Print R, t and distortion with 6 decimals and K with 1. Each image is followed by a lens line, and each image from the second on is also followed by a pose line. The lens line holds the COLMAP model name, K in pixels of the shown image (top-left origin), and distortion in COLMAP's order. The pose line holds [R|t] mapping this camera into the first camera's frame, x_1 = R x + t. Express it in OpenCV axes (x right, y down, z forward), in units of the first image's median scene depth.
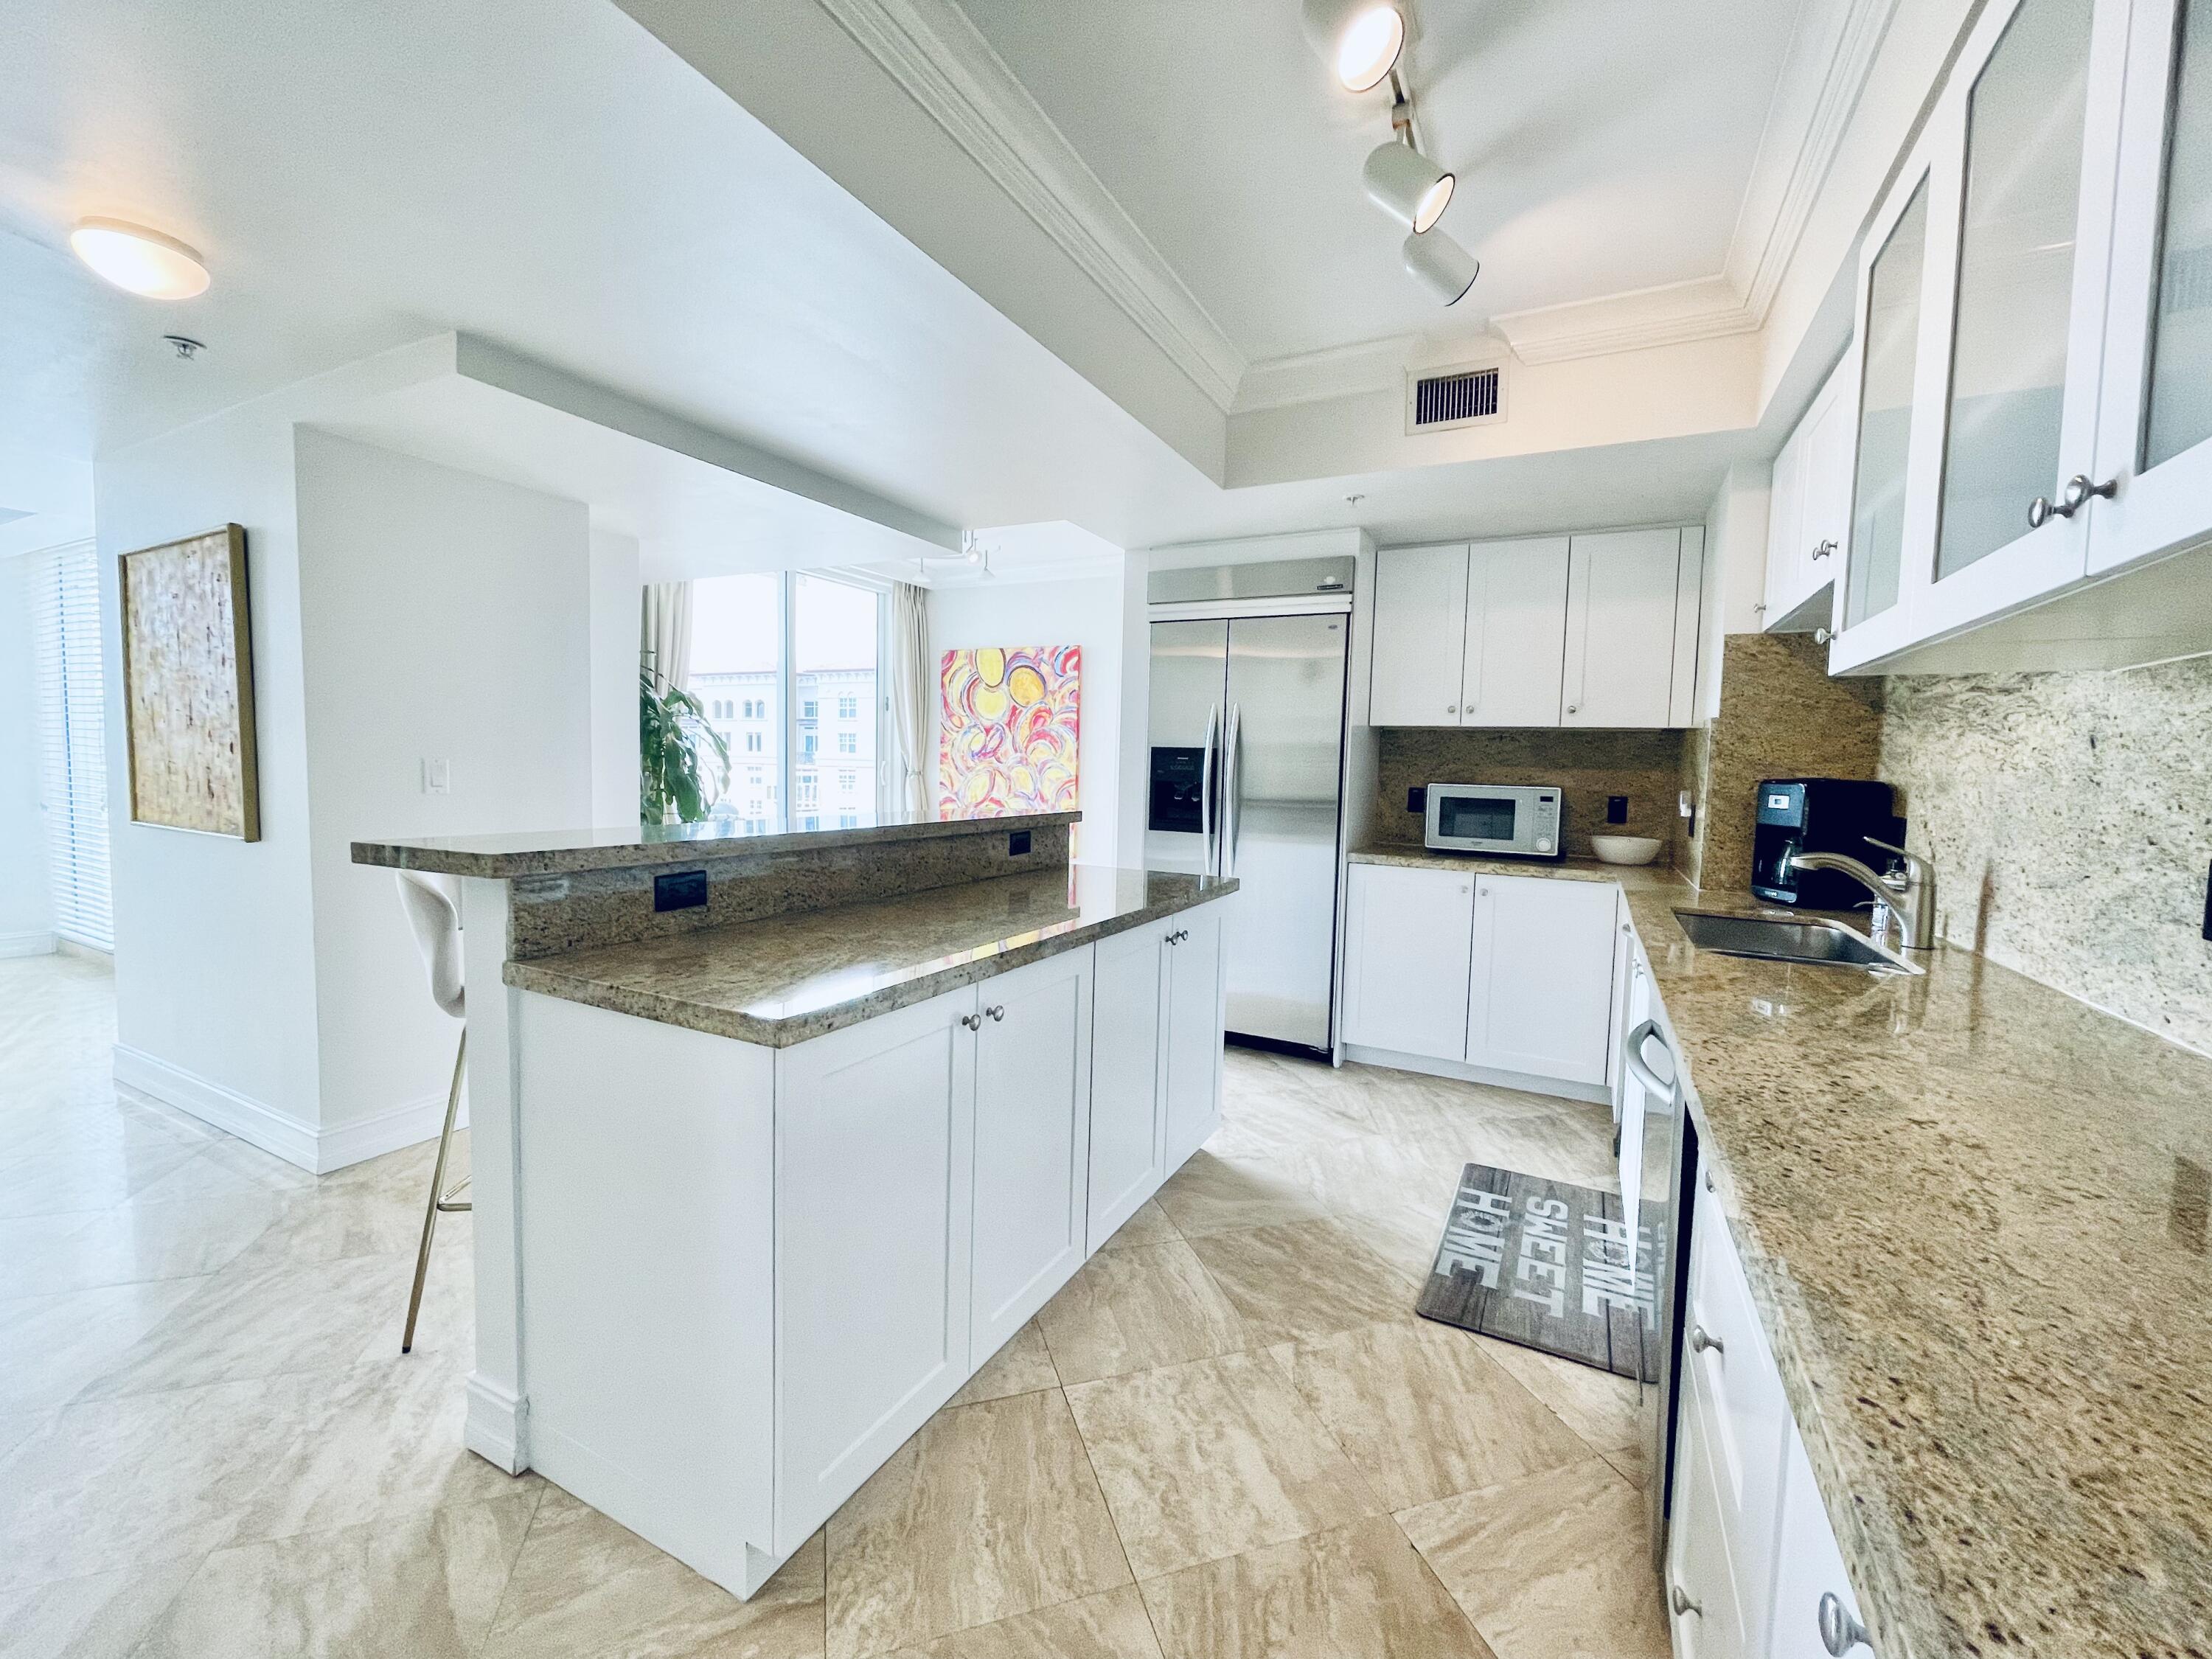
lens RADIAL K [[893.9, 0, 1113.1], [0, 893.9, 822.5], [0, 0, 1]] dist [0.003297, -0.004824]
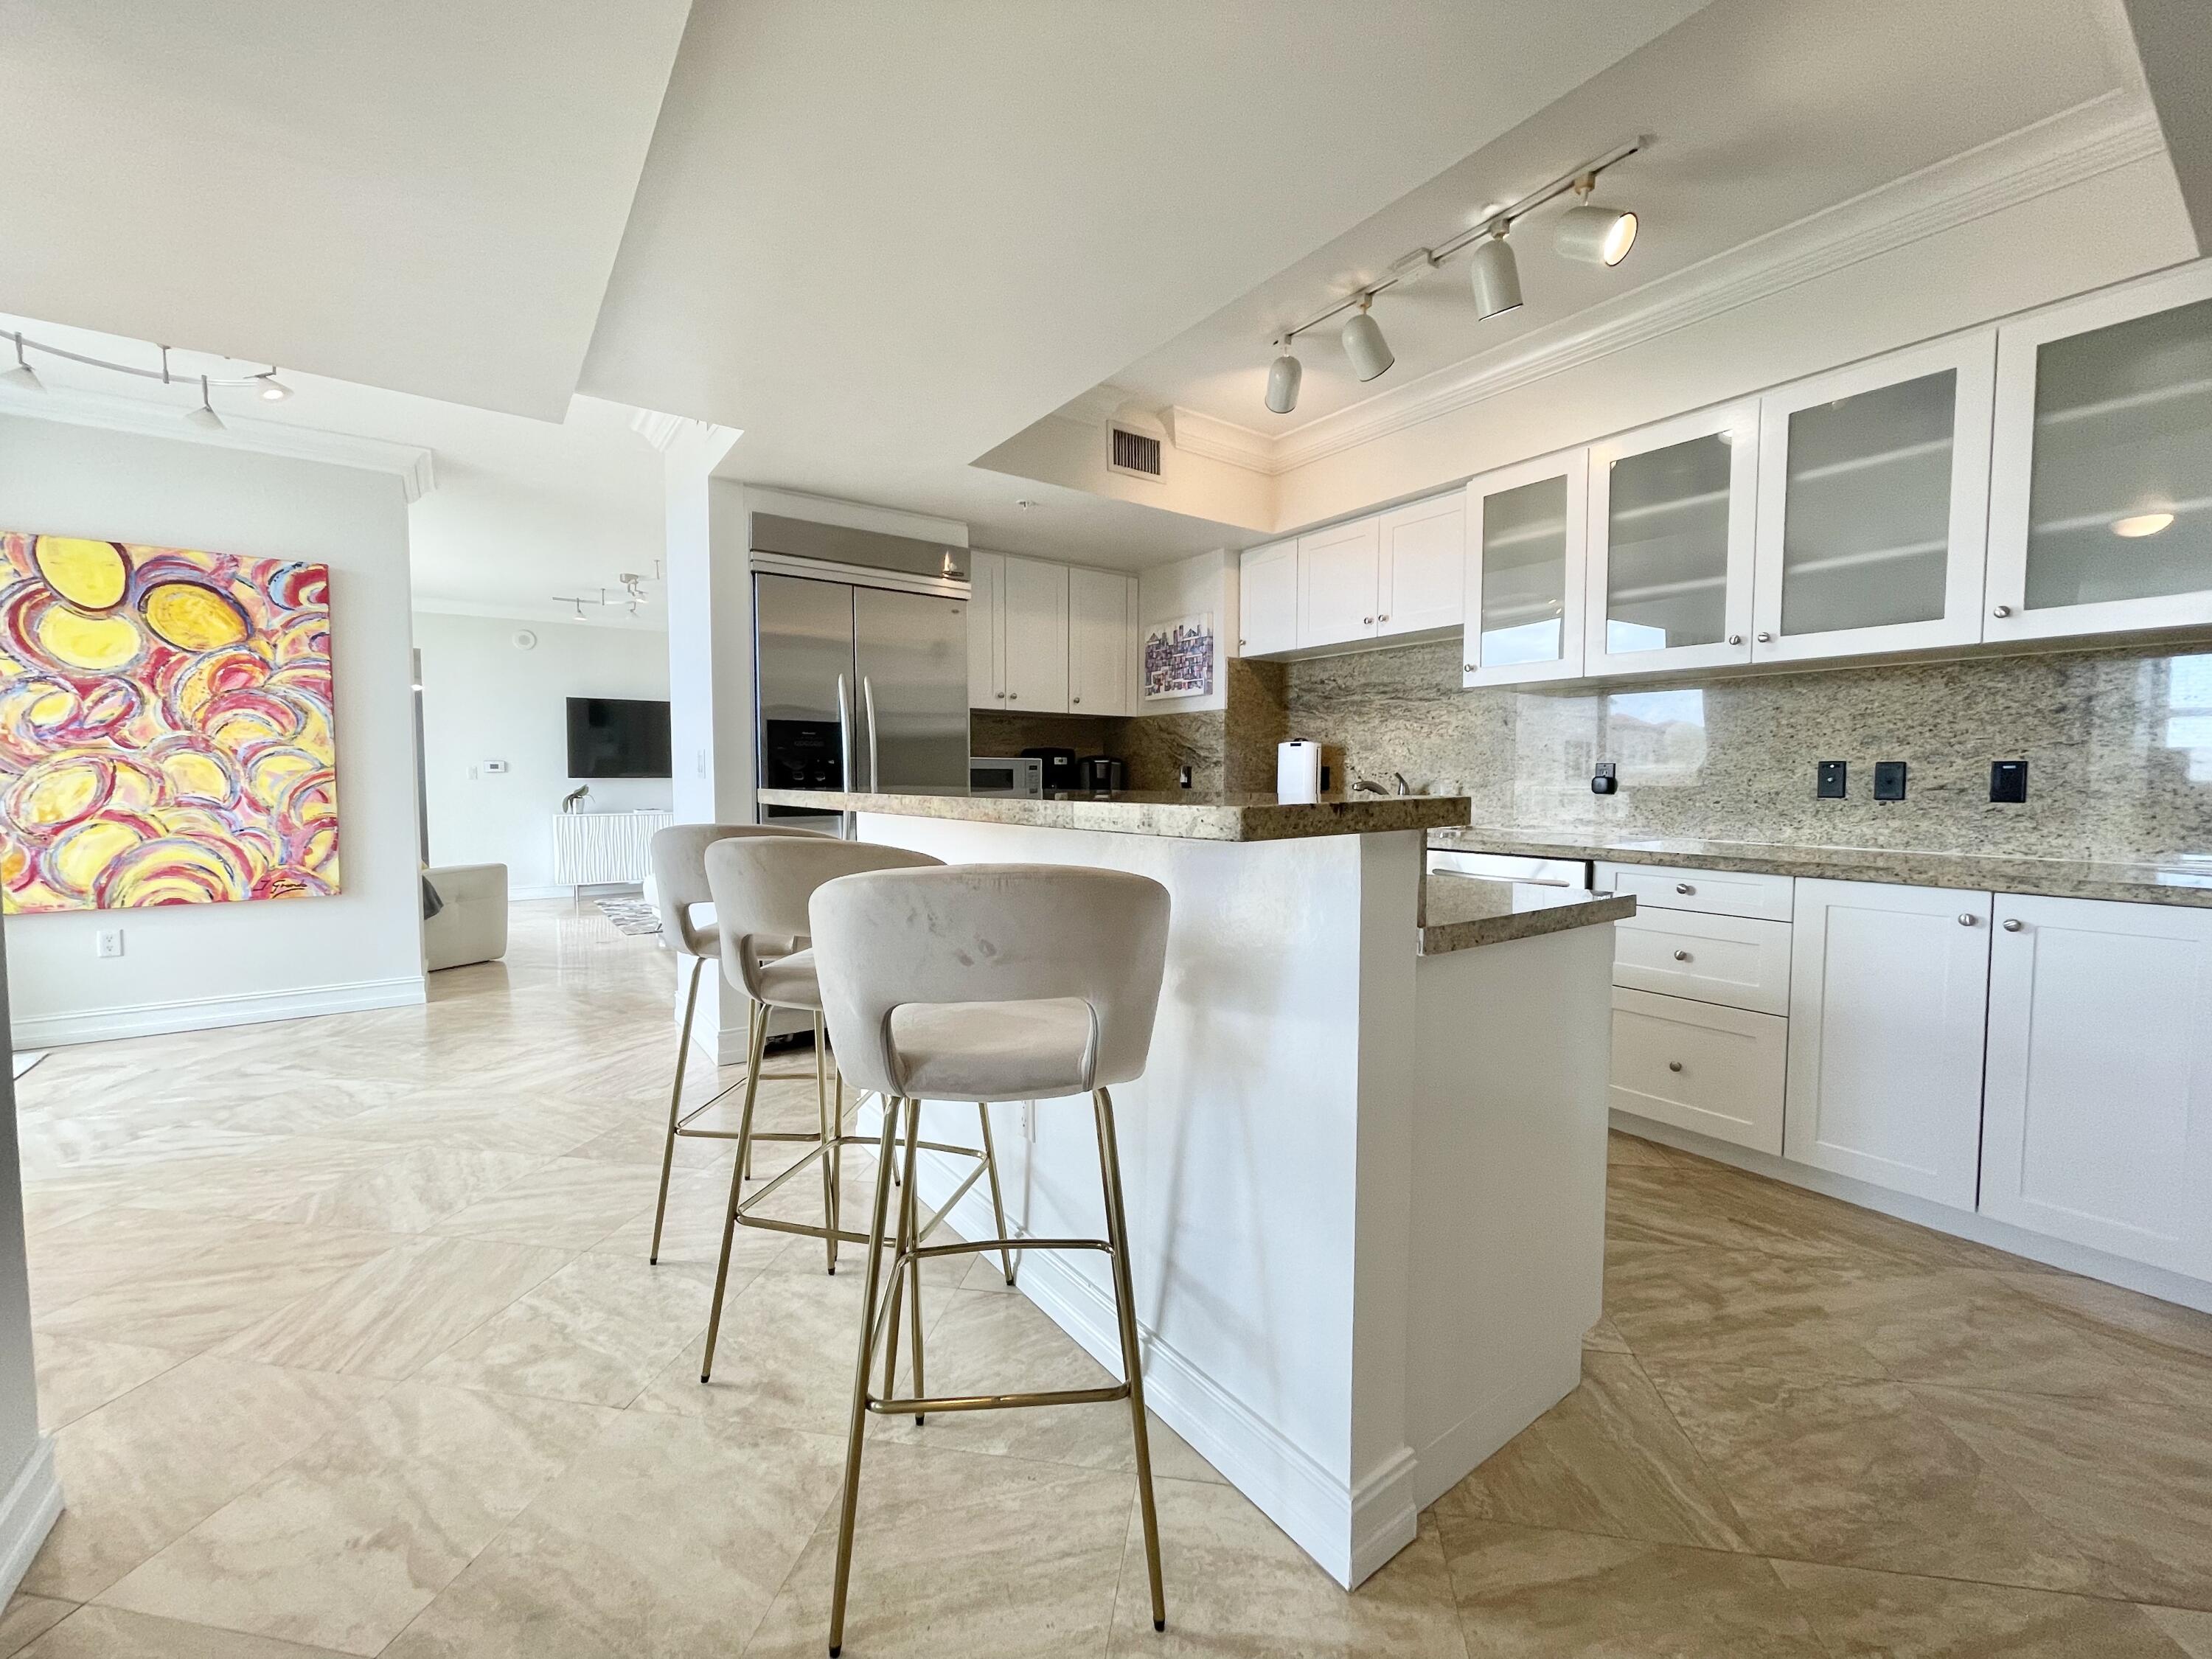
lens RADIAL K [[893.9, 0, 1113.1], [0, 893.9, 822.5], [0, 0, 1]] dist [0.003297, -0.004824]
pose [[0.453717, -0.071477, 0.888275, -0.365714], [0.070137, 0.996550, 0.044365, -0.000874], [-0.888381, 0.042172, 0.457165, 0.204026]]
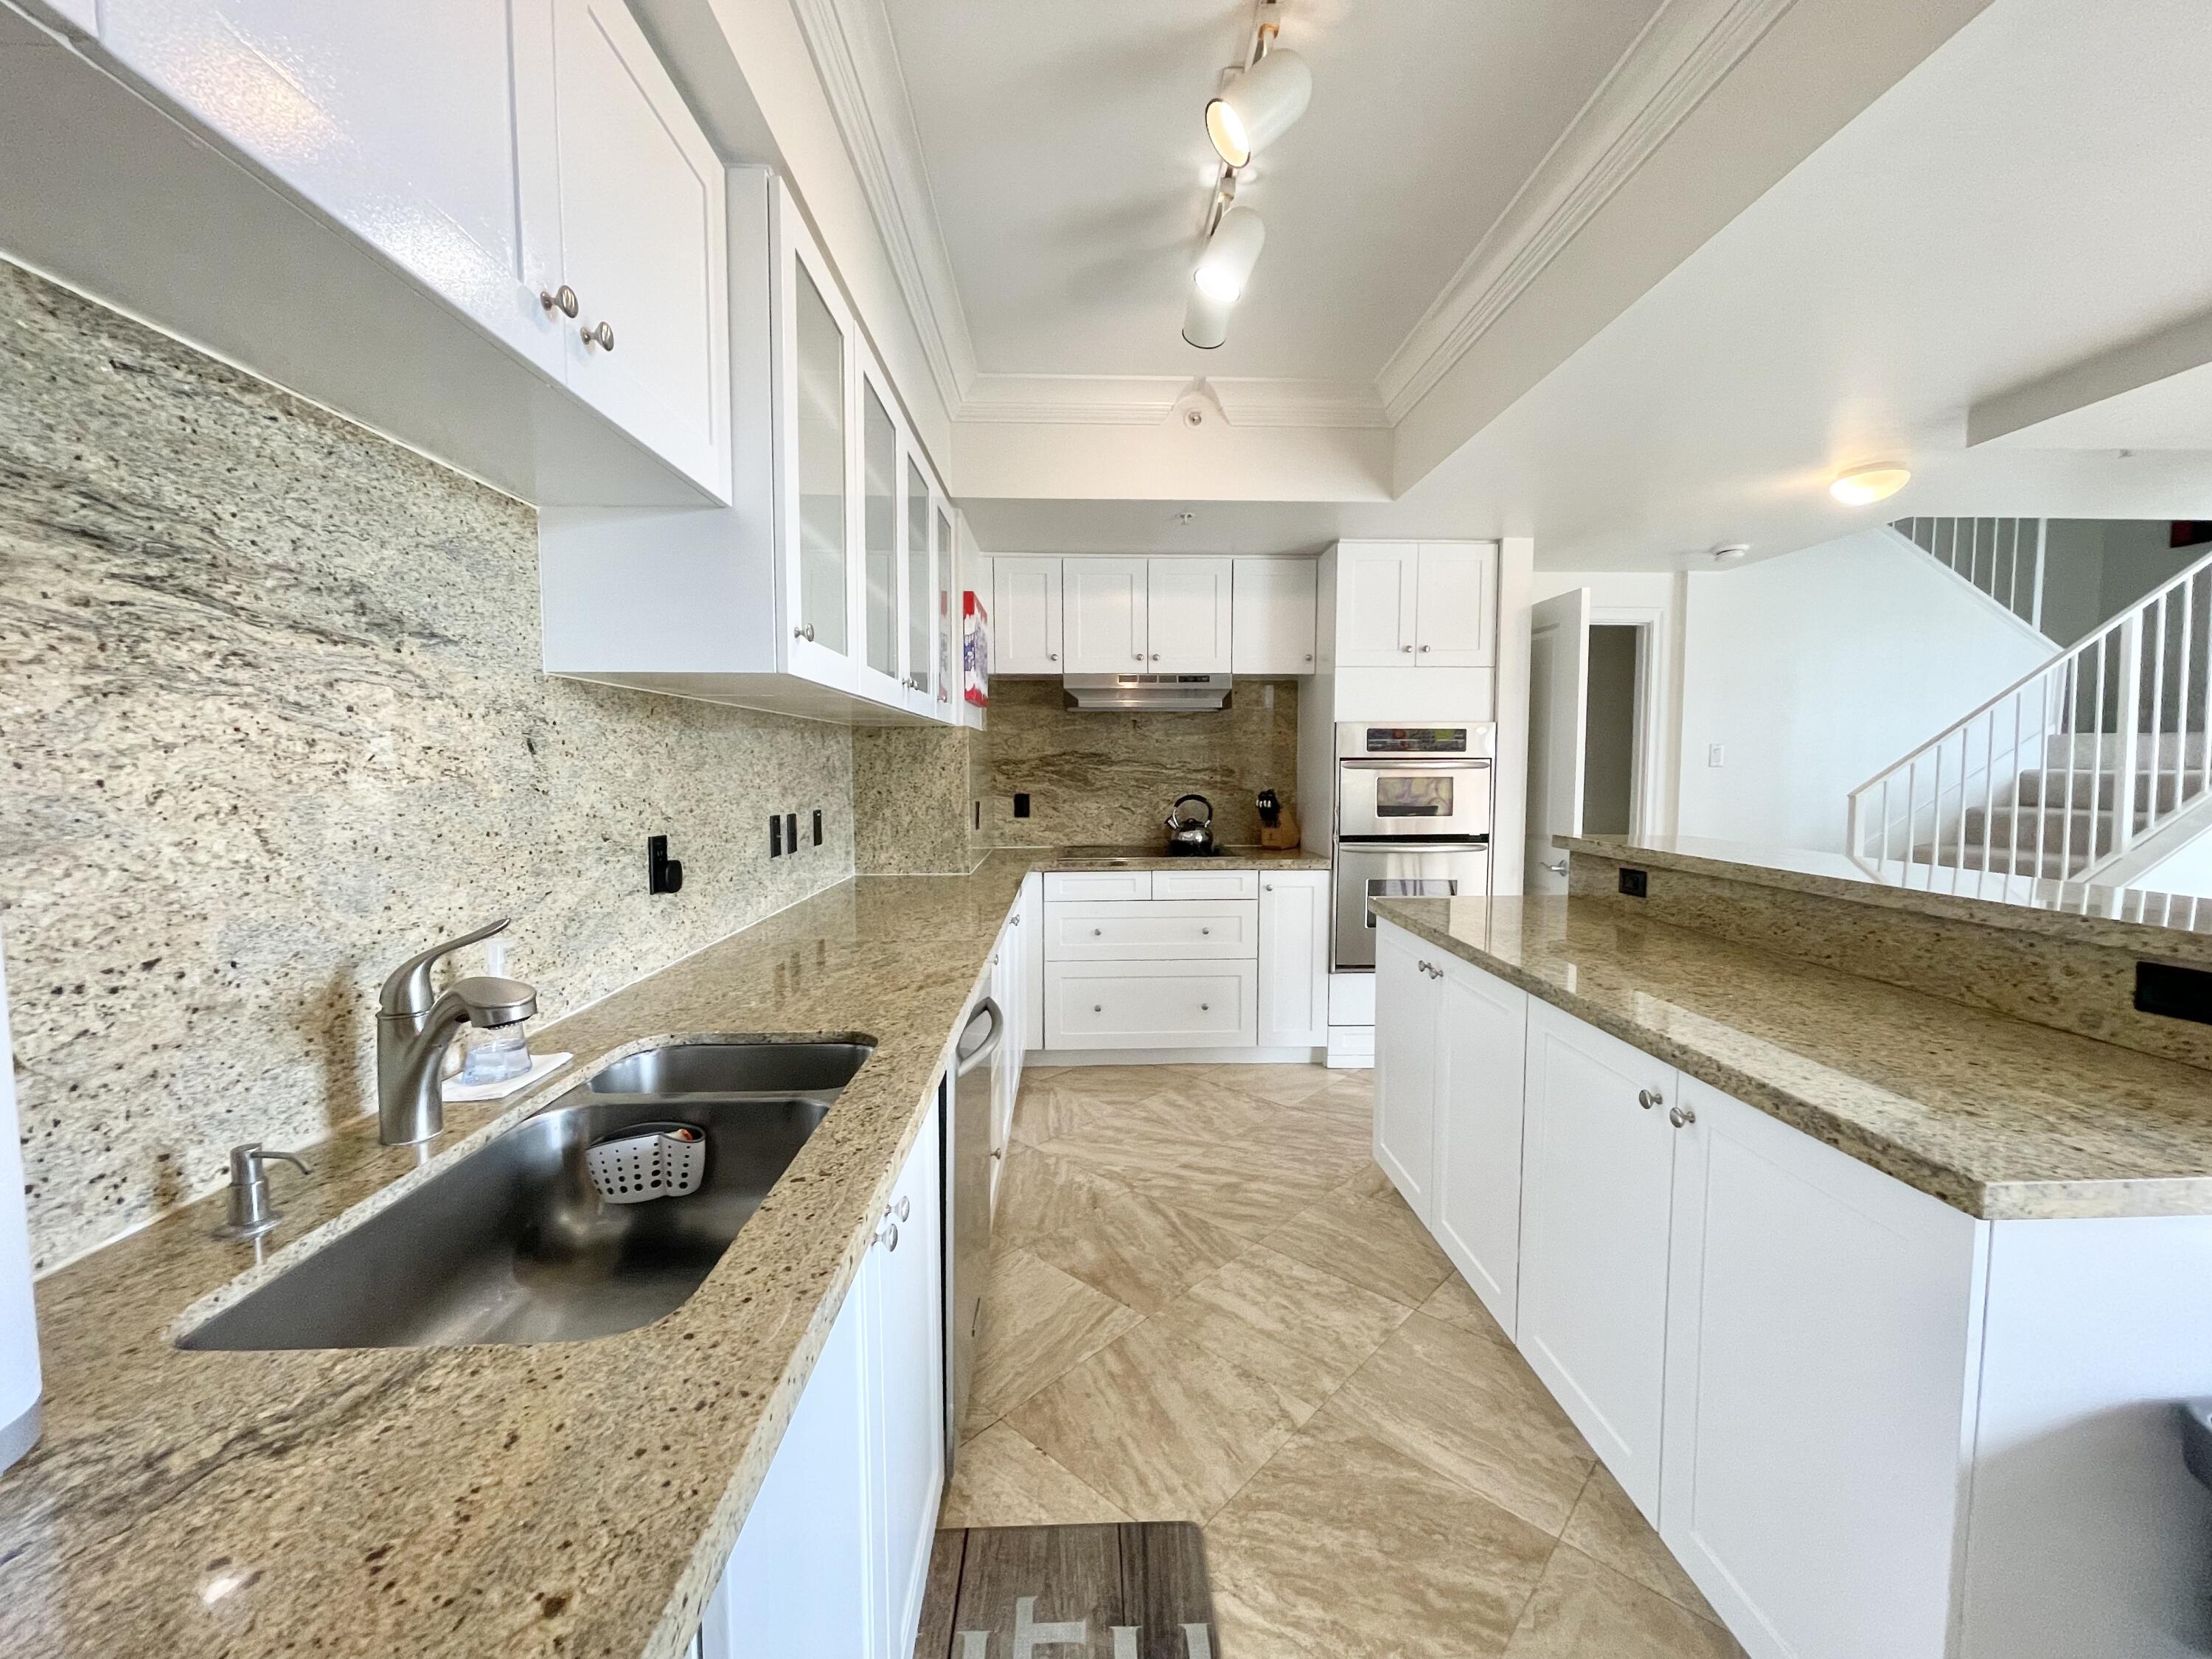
lens RADIAL K [[893.9, 0, 1113.1], [0, 893.9, 822.5], [0, 0, 1]] dist [0.003297, -0.004824]
pose [[-0.871102, 0.007743, -0.491041, 0.247420], [-0.053979, 0.992308, 0.111407, -0.035103], [0.488126, 0.123553, -0.863984, 0.496768]]
